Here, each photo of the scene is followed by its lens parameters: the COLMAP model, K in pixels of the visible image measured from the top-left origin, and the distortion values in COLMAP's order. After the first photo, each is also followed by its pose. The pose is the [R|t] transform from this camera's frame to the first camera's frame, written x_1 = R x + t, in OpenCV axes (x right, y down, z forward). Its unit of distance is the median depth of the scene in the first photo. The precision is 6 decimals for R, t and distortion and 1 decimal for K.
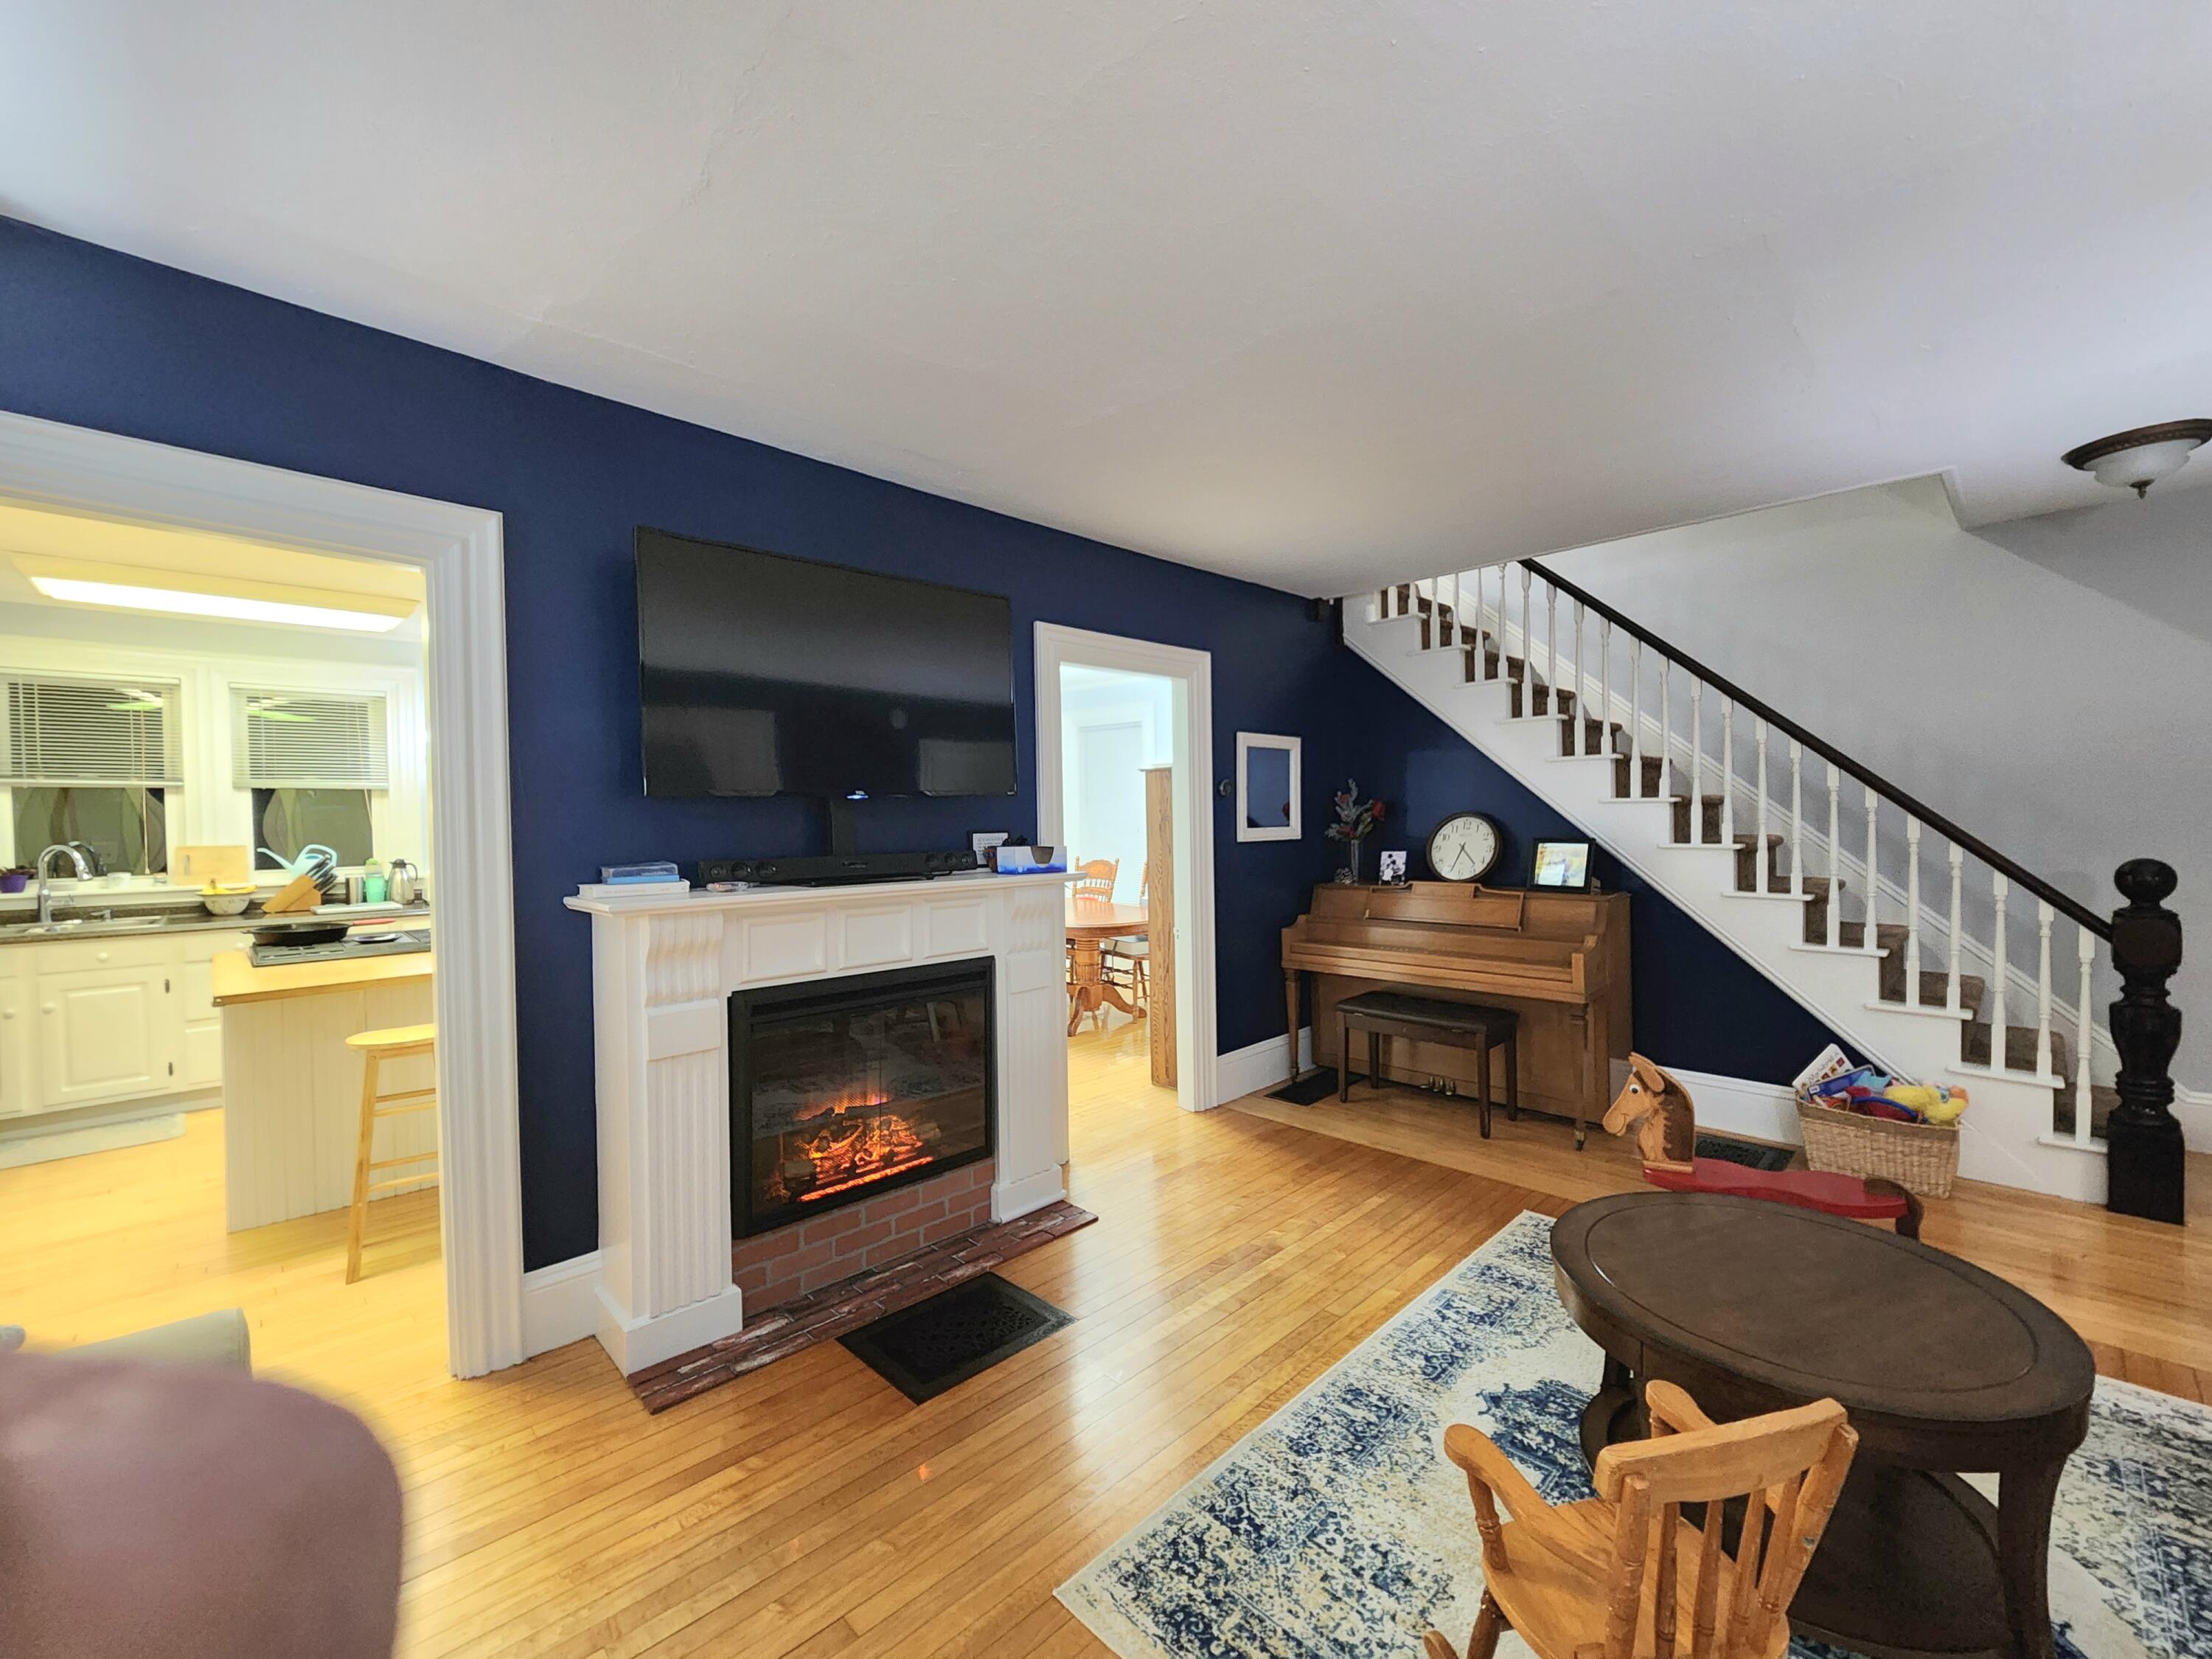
lens RADIAL K [[886.3, 0, 1106.0], [0, 886.3, 829.5], [0, 0, 1]] dist [0.000497, -0.003514]
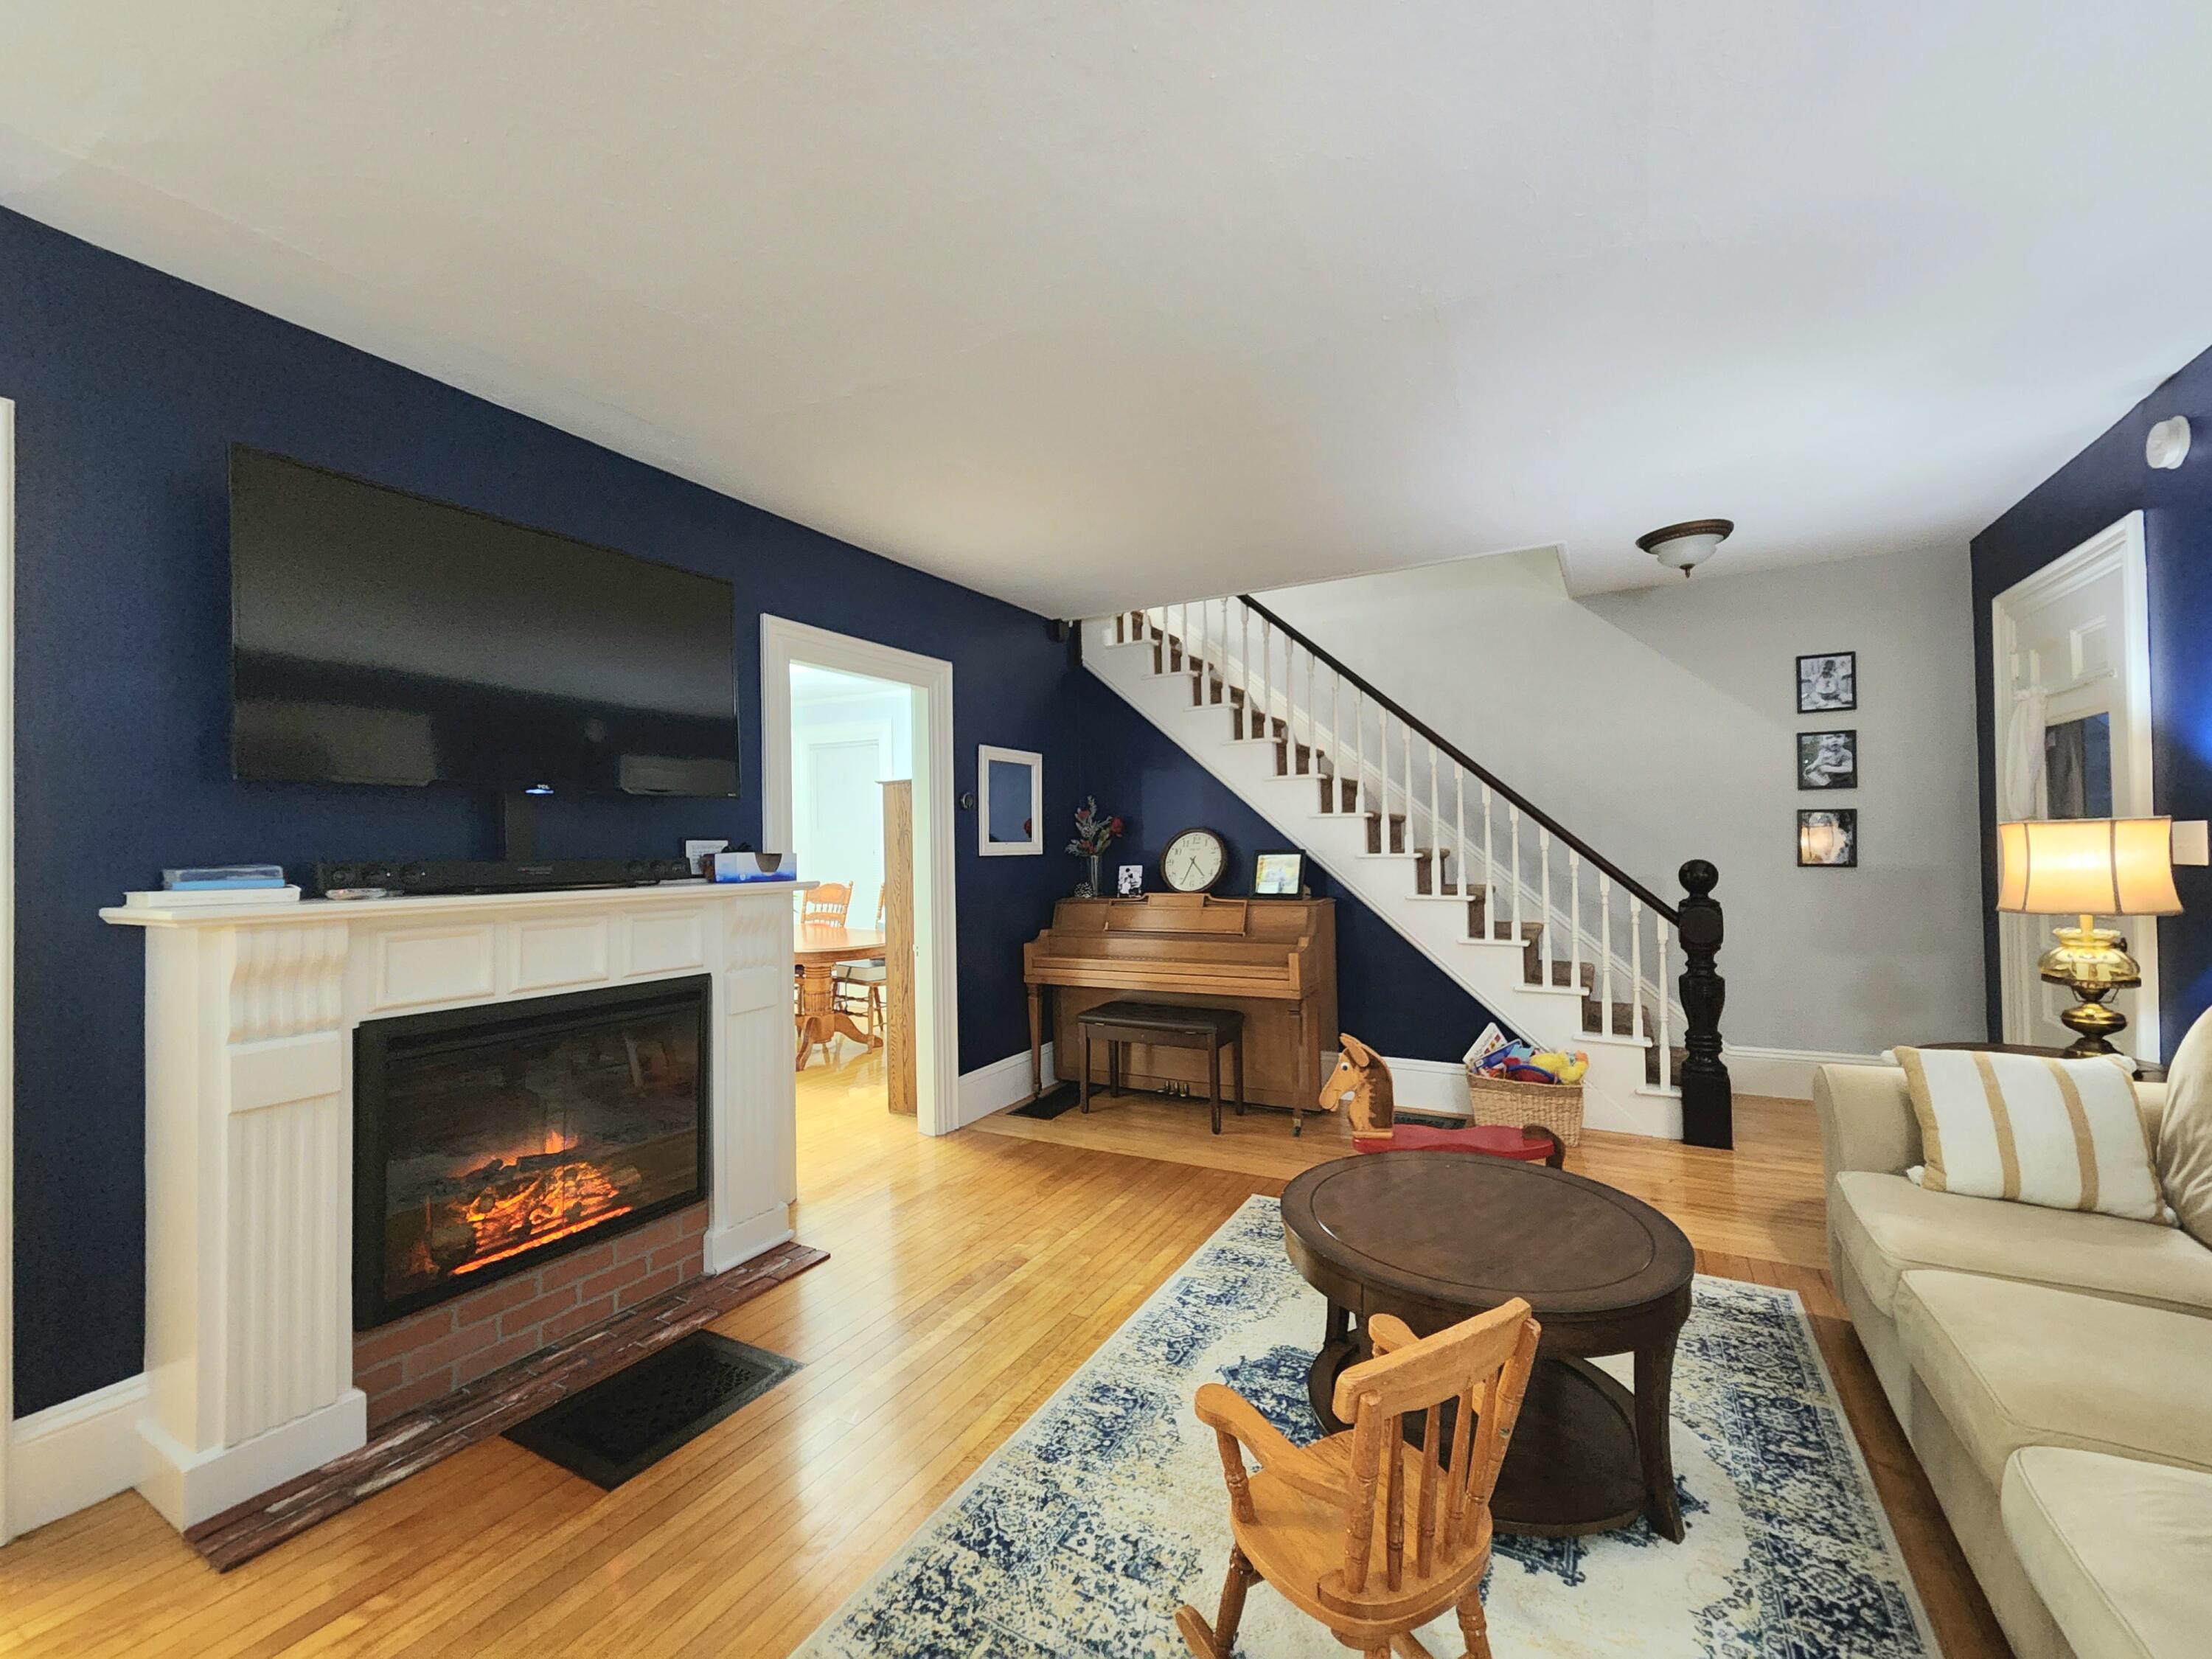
lens RADIAL K [[893.4, 0, 1106.0], [0, 893.4, 829.5], [0, 0, 1]] dist [-0.005516, -0.000851]
pose [[0.957887, 0.005932, 0.287083, -0.003231], [0.004489, 0.999355, -0.035629, 0.036466], [-0.287109, 0.035417, 0.957243, 0.019515]]
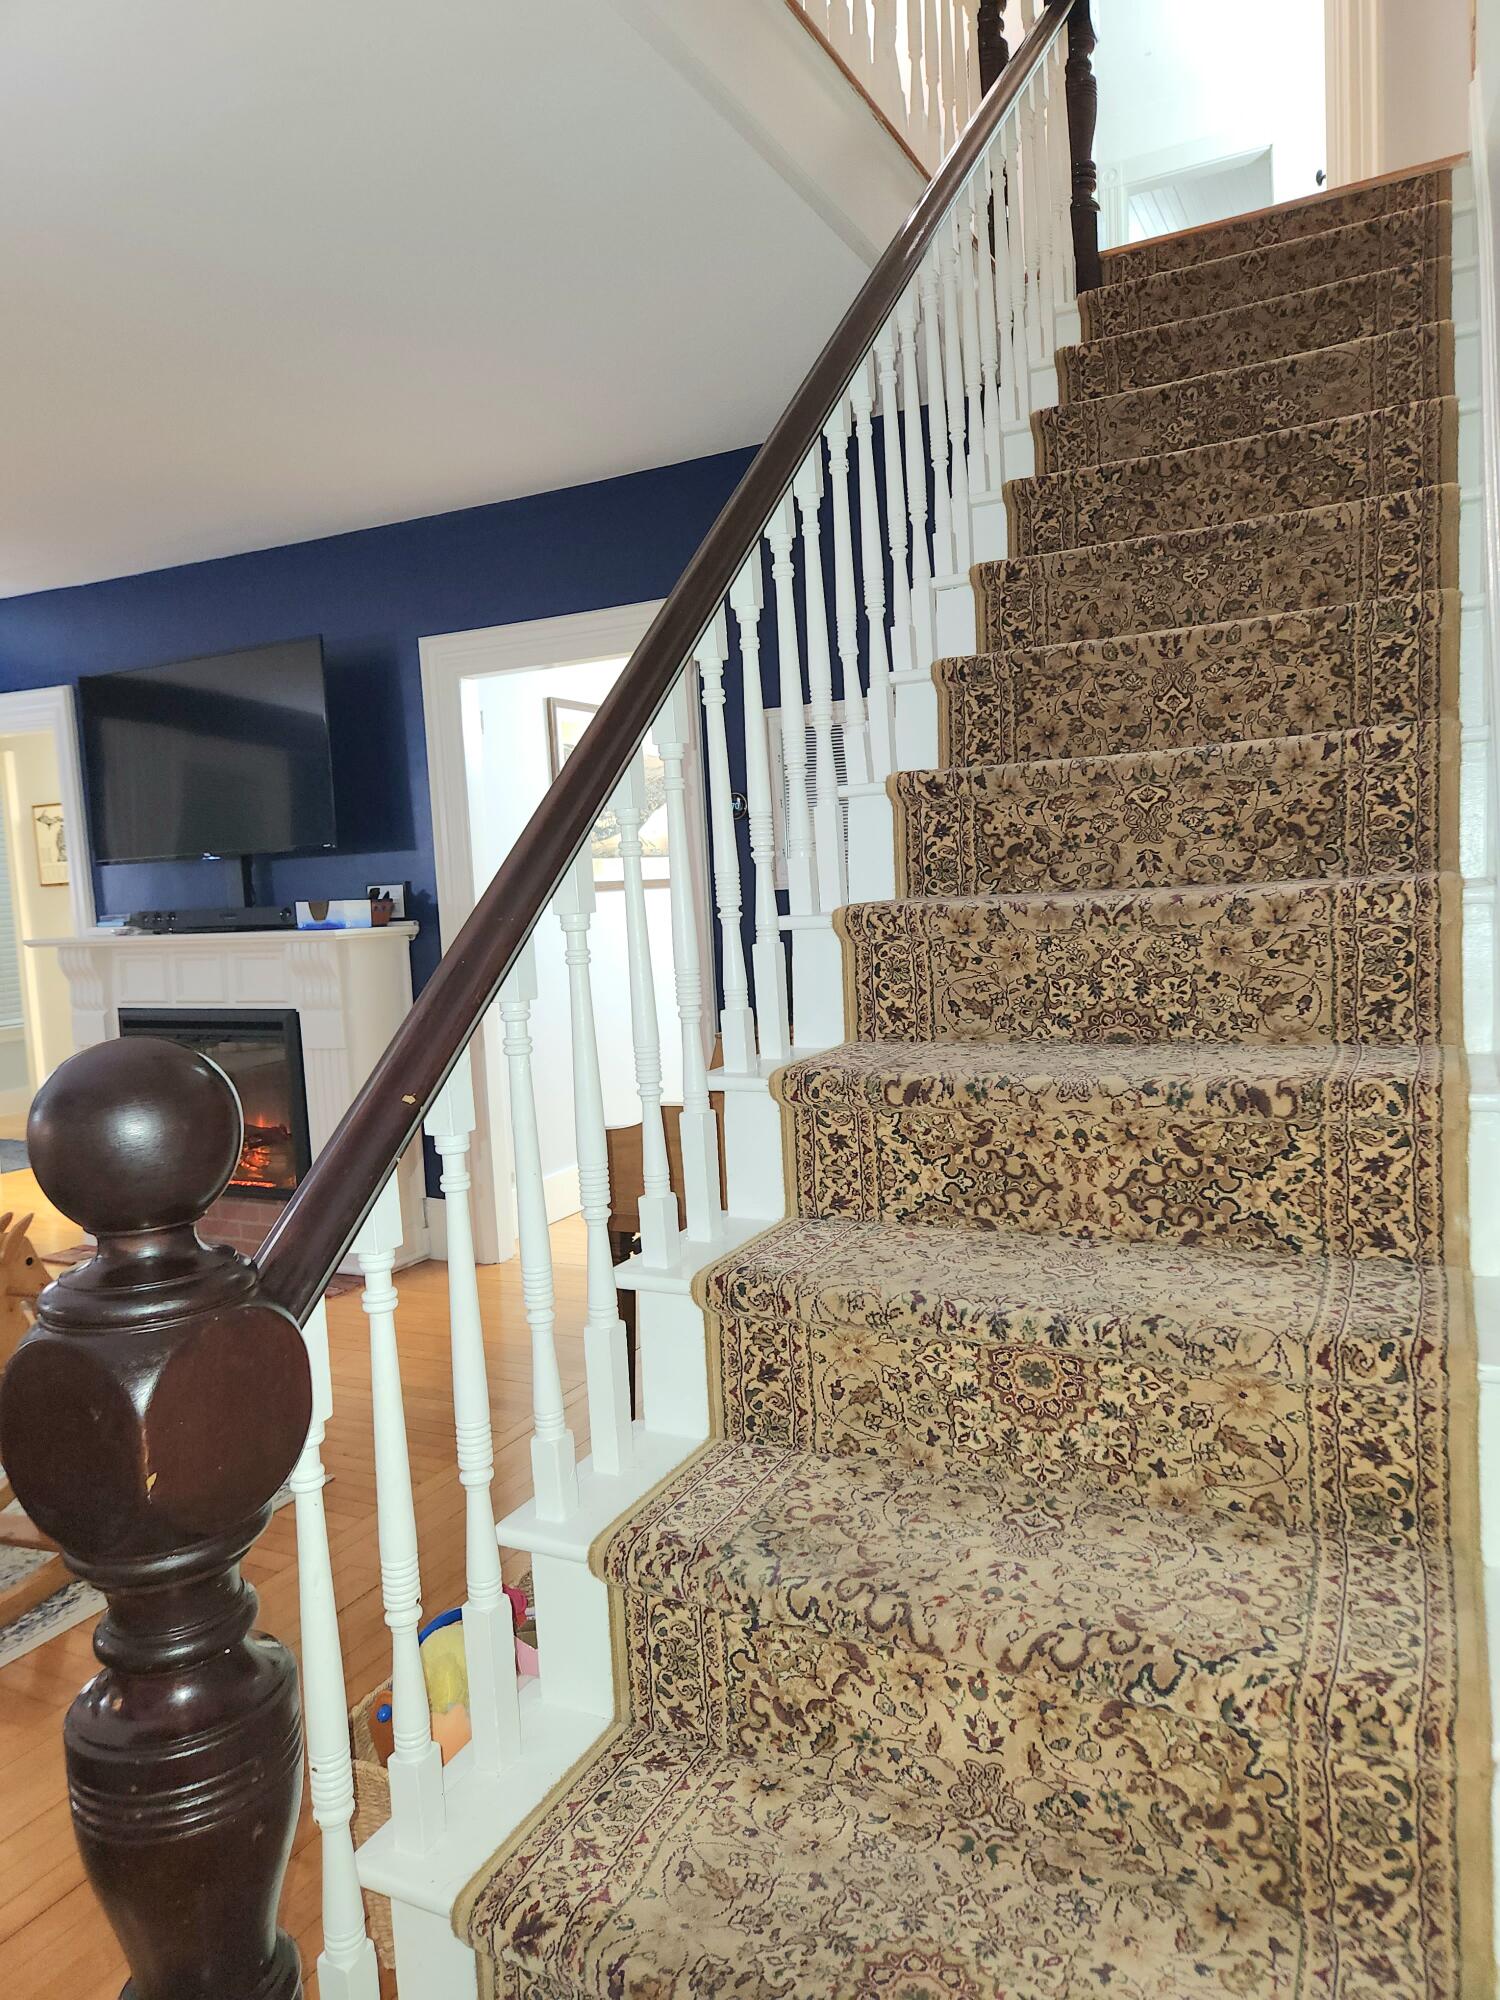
lens RADIAL K [[1351.5, 0, 750.0], [0, 1351.5, 1000.0], [0, 0, 1]] dist [0.000353, 0.000023]
pose [[0.329651, 0.086349, -0.940146, 1.730448], [0.032654, 0.994170, 0.102761, -0.011112], [0.943538, -0.064575, 0.324910, 1.148219]]
